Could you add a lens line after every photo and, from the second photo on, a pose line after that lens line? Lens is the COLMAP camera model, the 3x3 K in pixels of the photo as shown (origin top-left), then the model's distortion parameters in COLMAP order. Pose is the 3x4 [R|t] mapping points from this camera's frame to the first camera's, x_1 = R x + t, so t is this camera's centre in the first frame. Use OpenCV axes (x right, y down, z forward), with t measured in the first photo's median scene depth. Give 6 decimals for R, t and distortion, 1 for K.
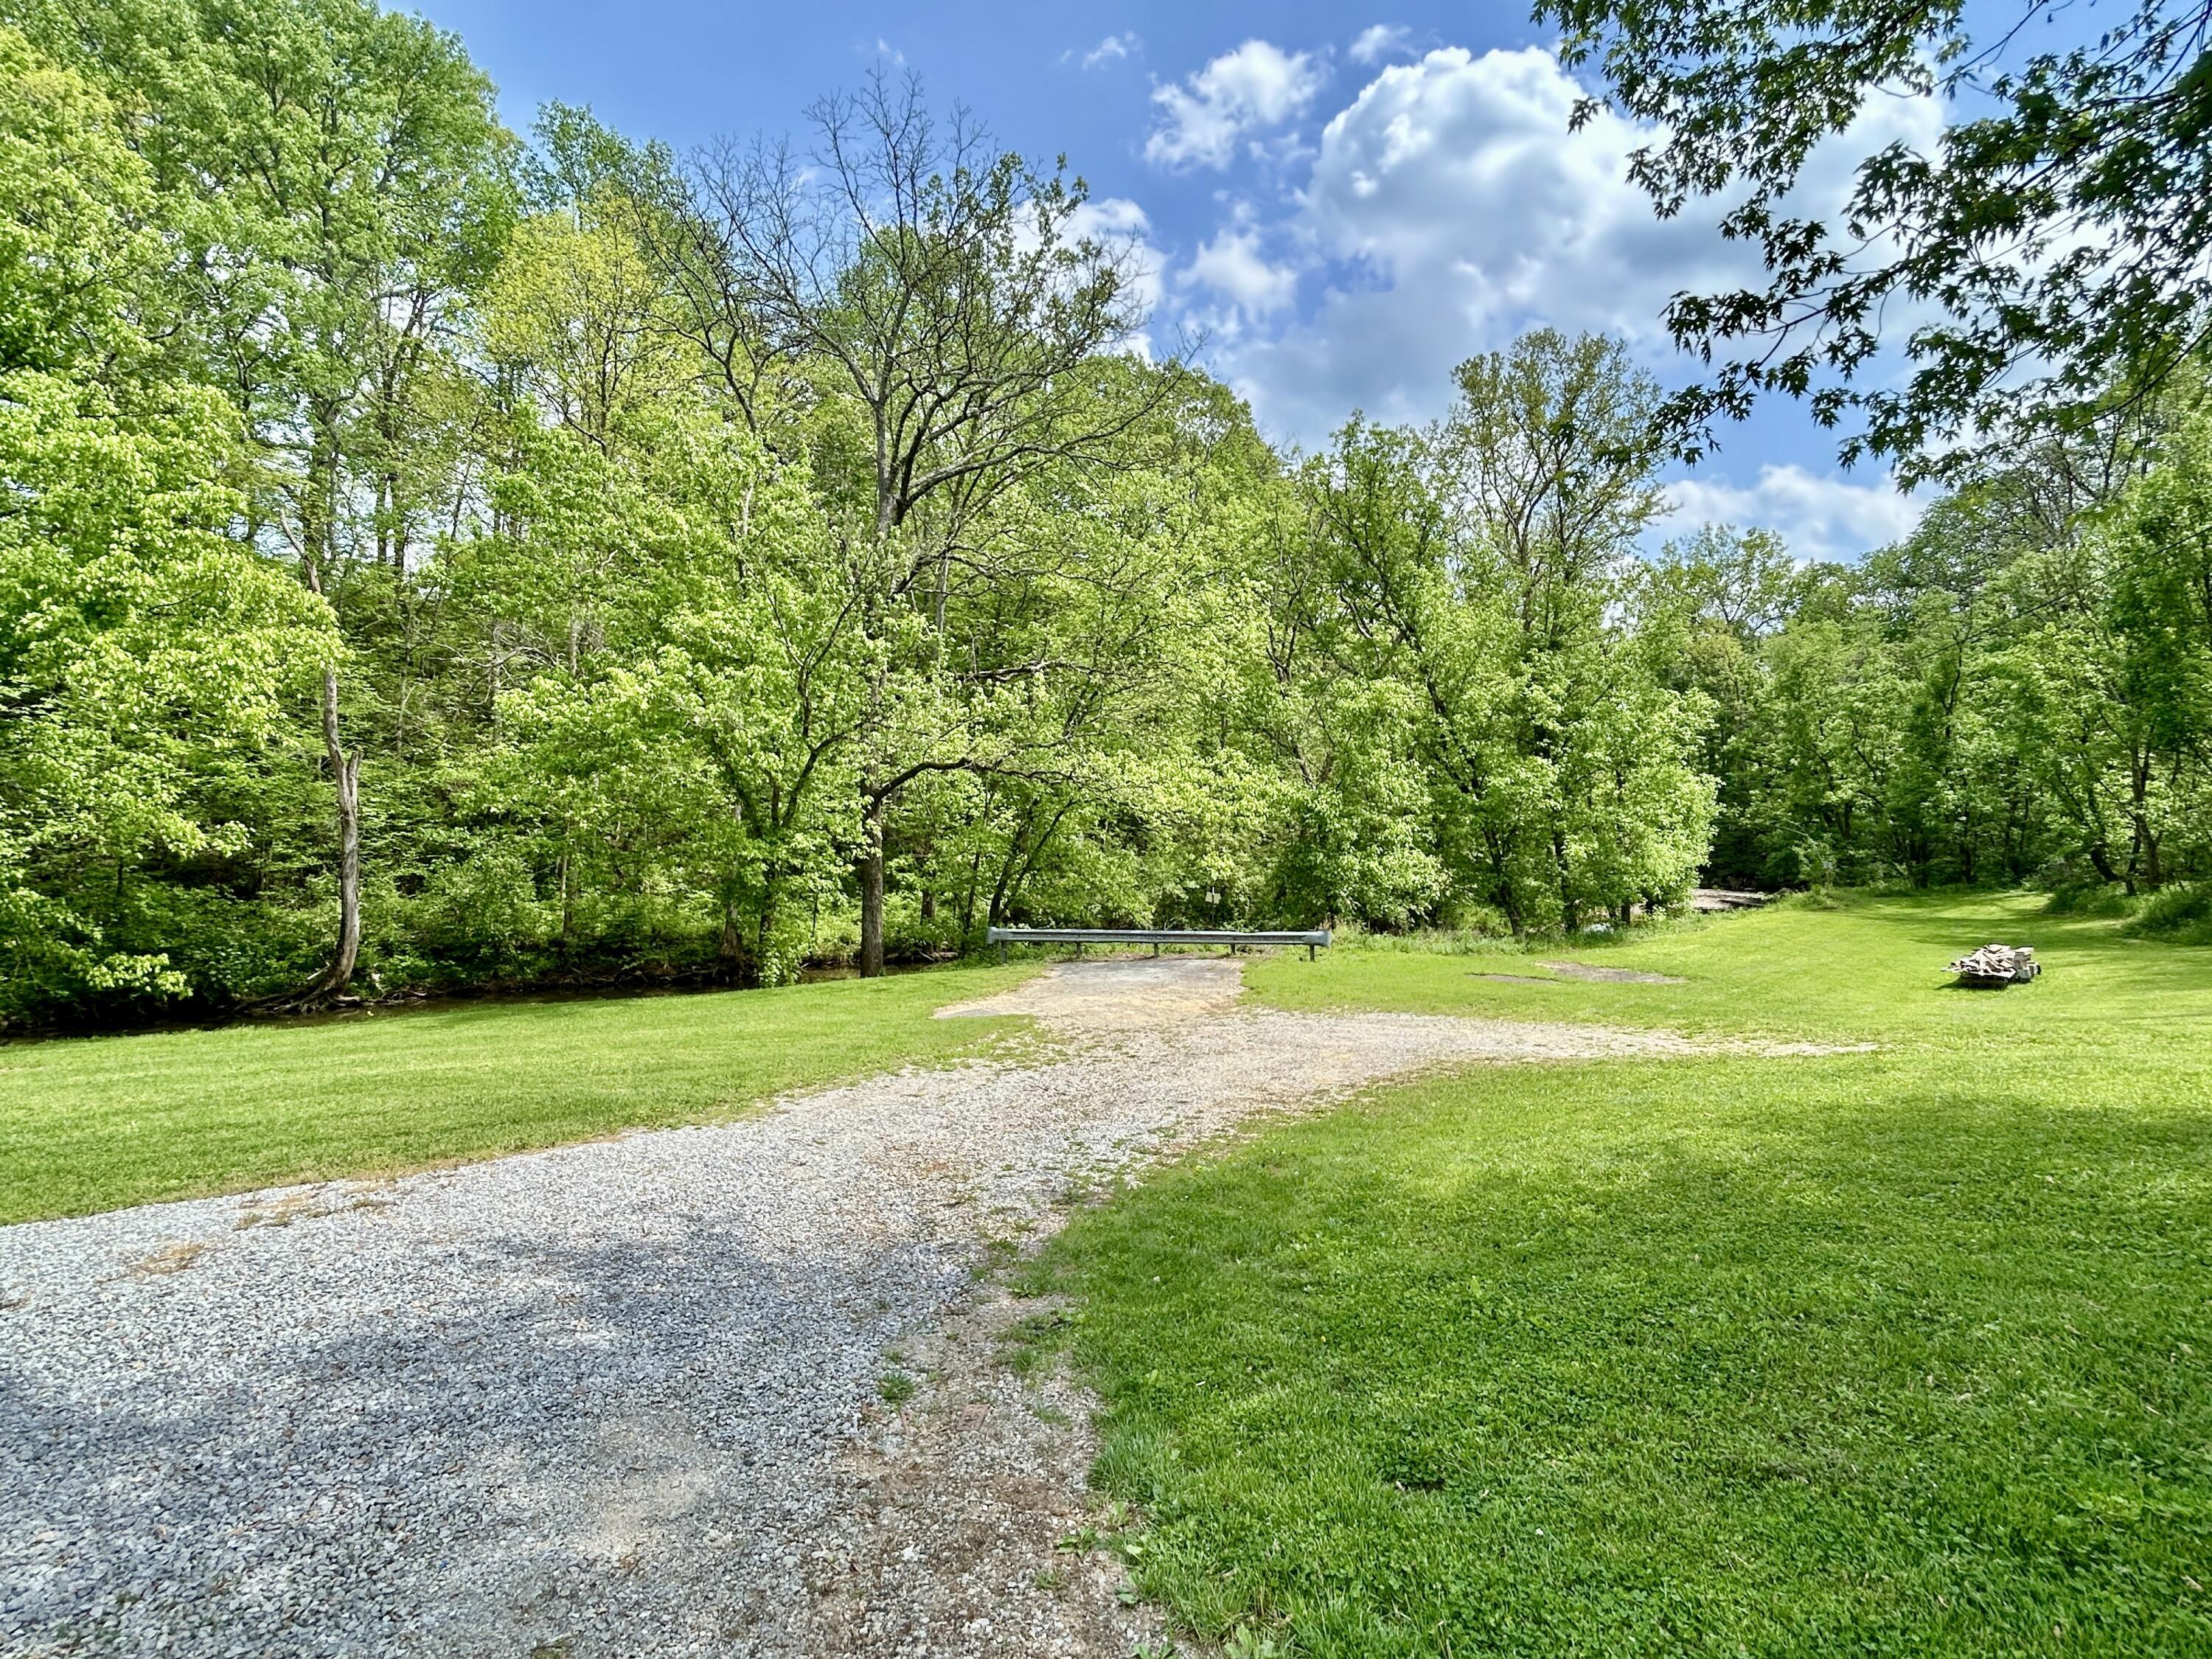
lens RADIAL K [[1092.8, 0, 1078.1], [0, 1092.8, 827.0], [0, 0, 1]] dist [-0.000174, 0.000884]
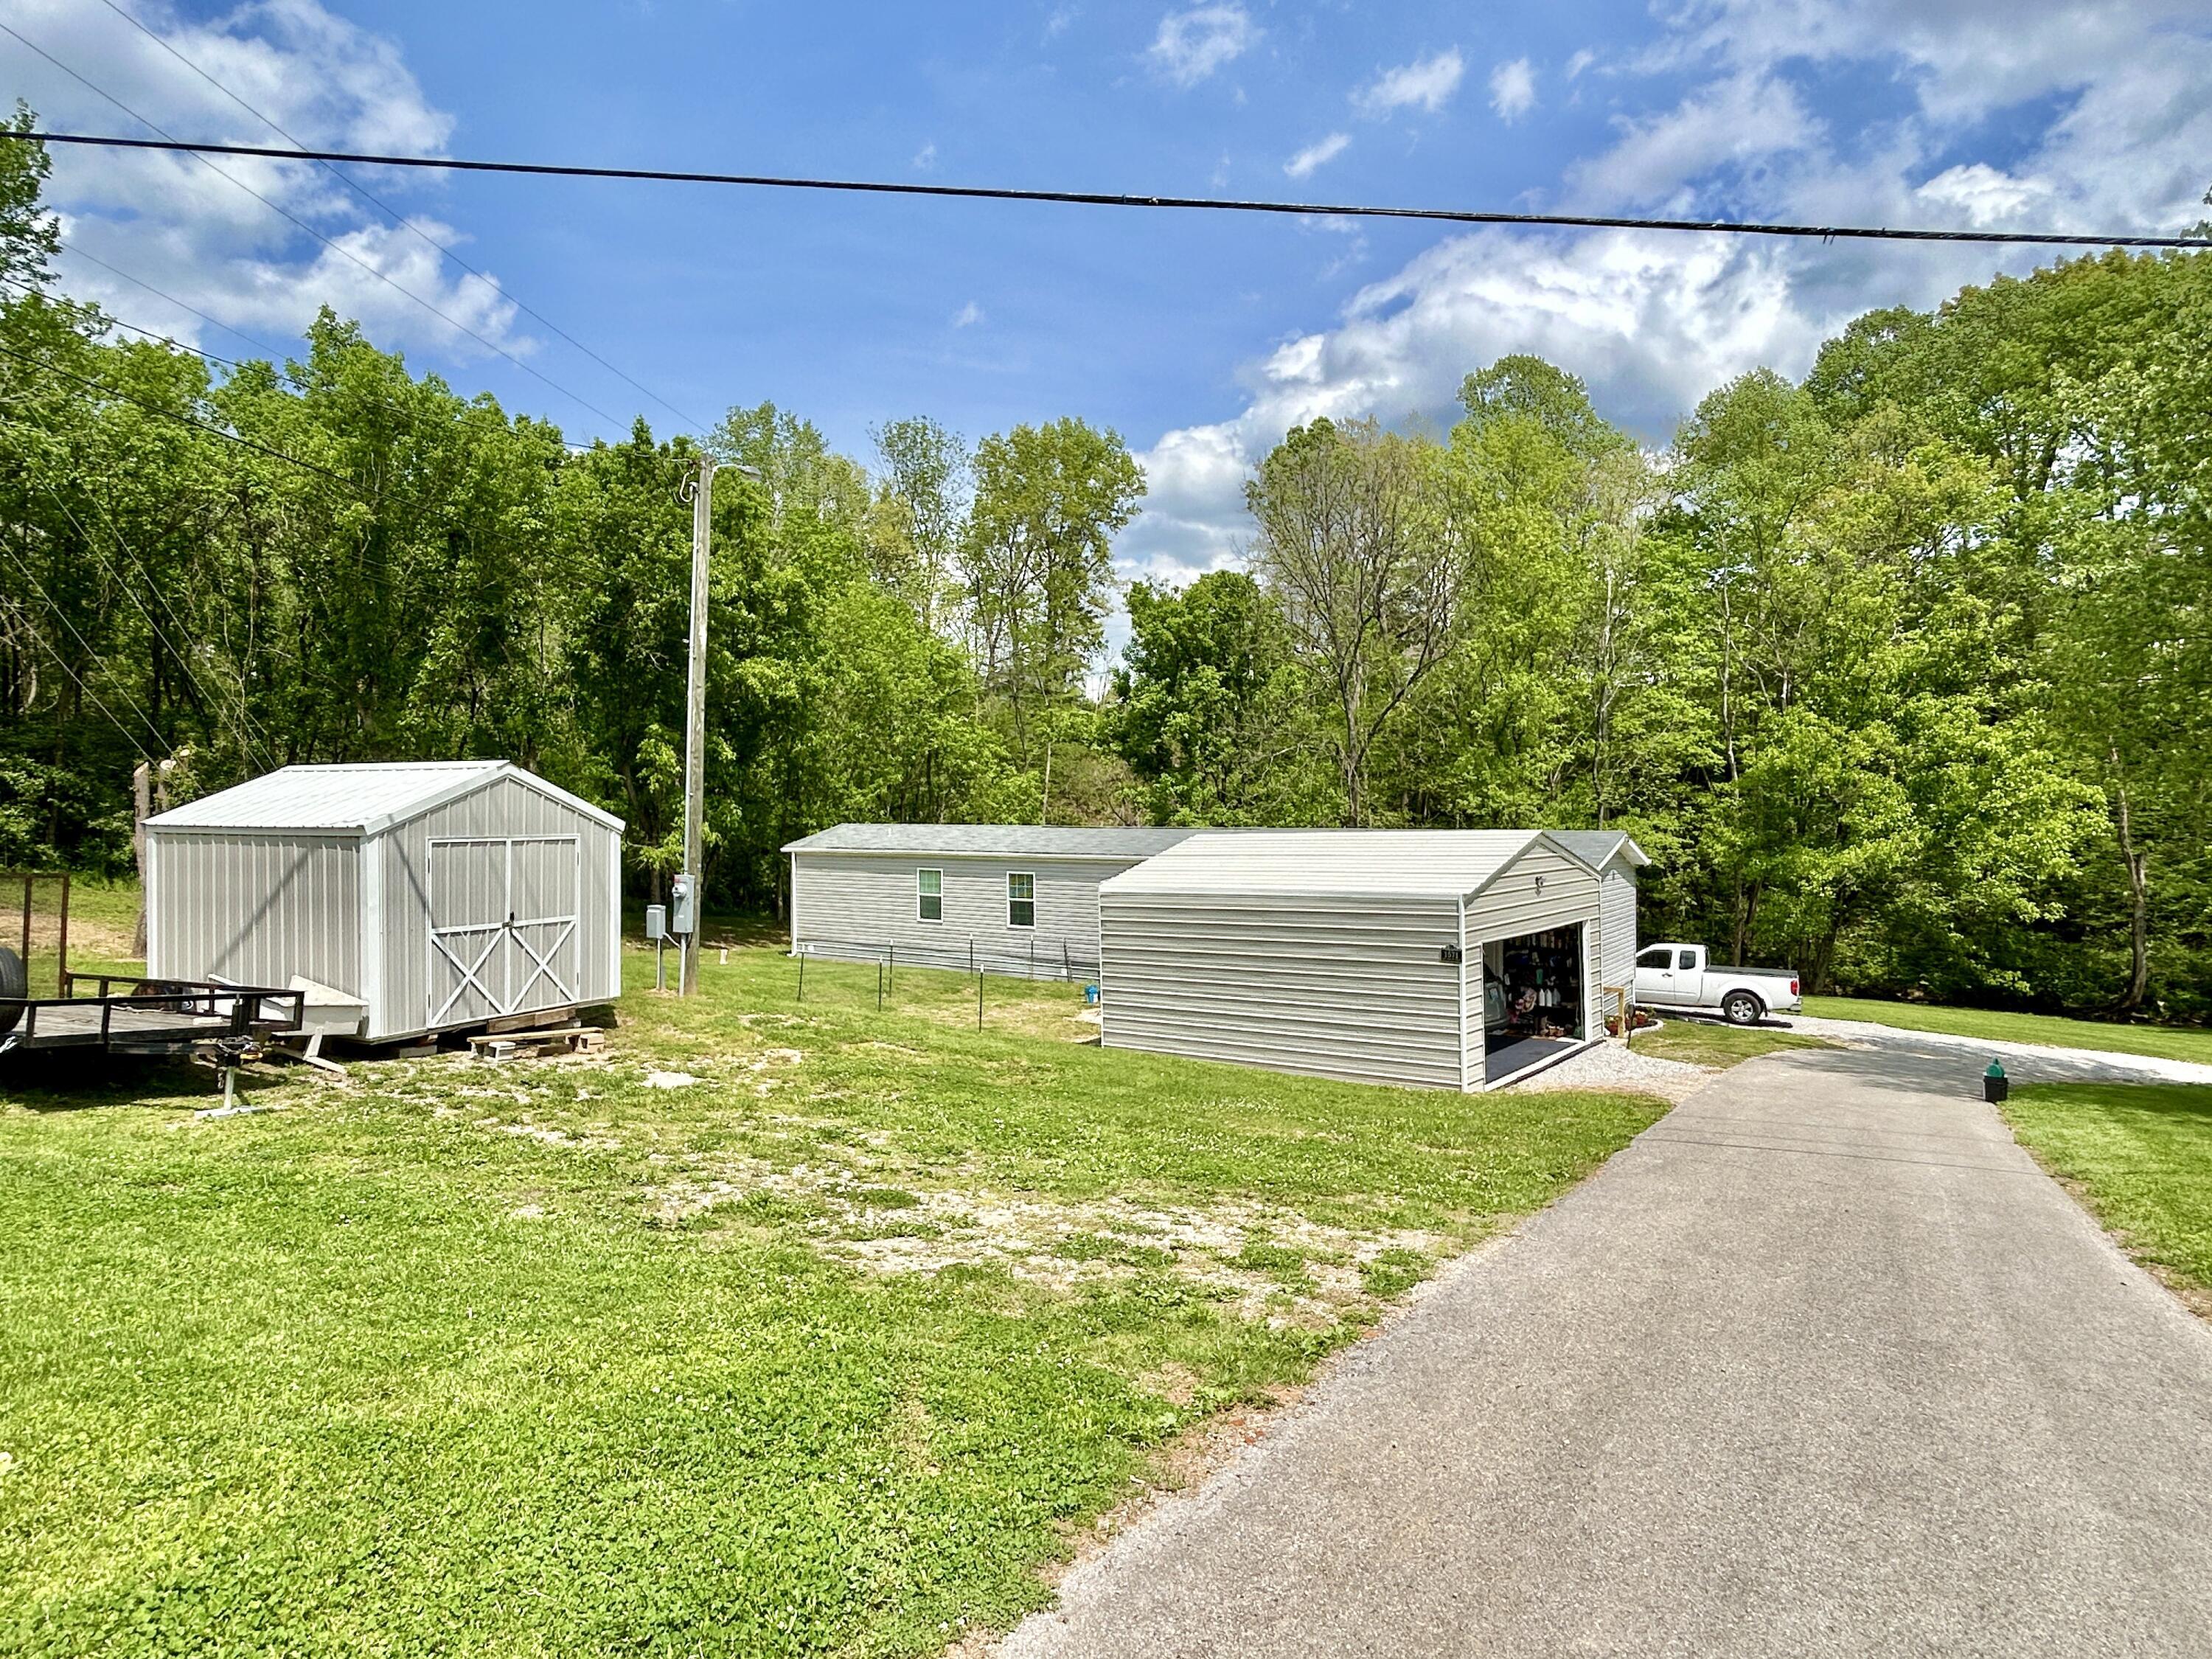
lens RADIAL K [[1269.2, 0, 1062.4], [0, 1269.2, 816.6], [0, 0, 1]] dist [-0.005244, -0.002133]
pose [[0.210523, -0.005039, -0.977576, 0.968962], [0.004904, 0.999980, -0.004099, -0.155368], [0.977577, -0.003931, 0.210543, -1.094241]]
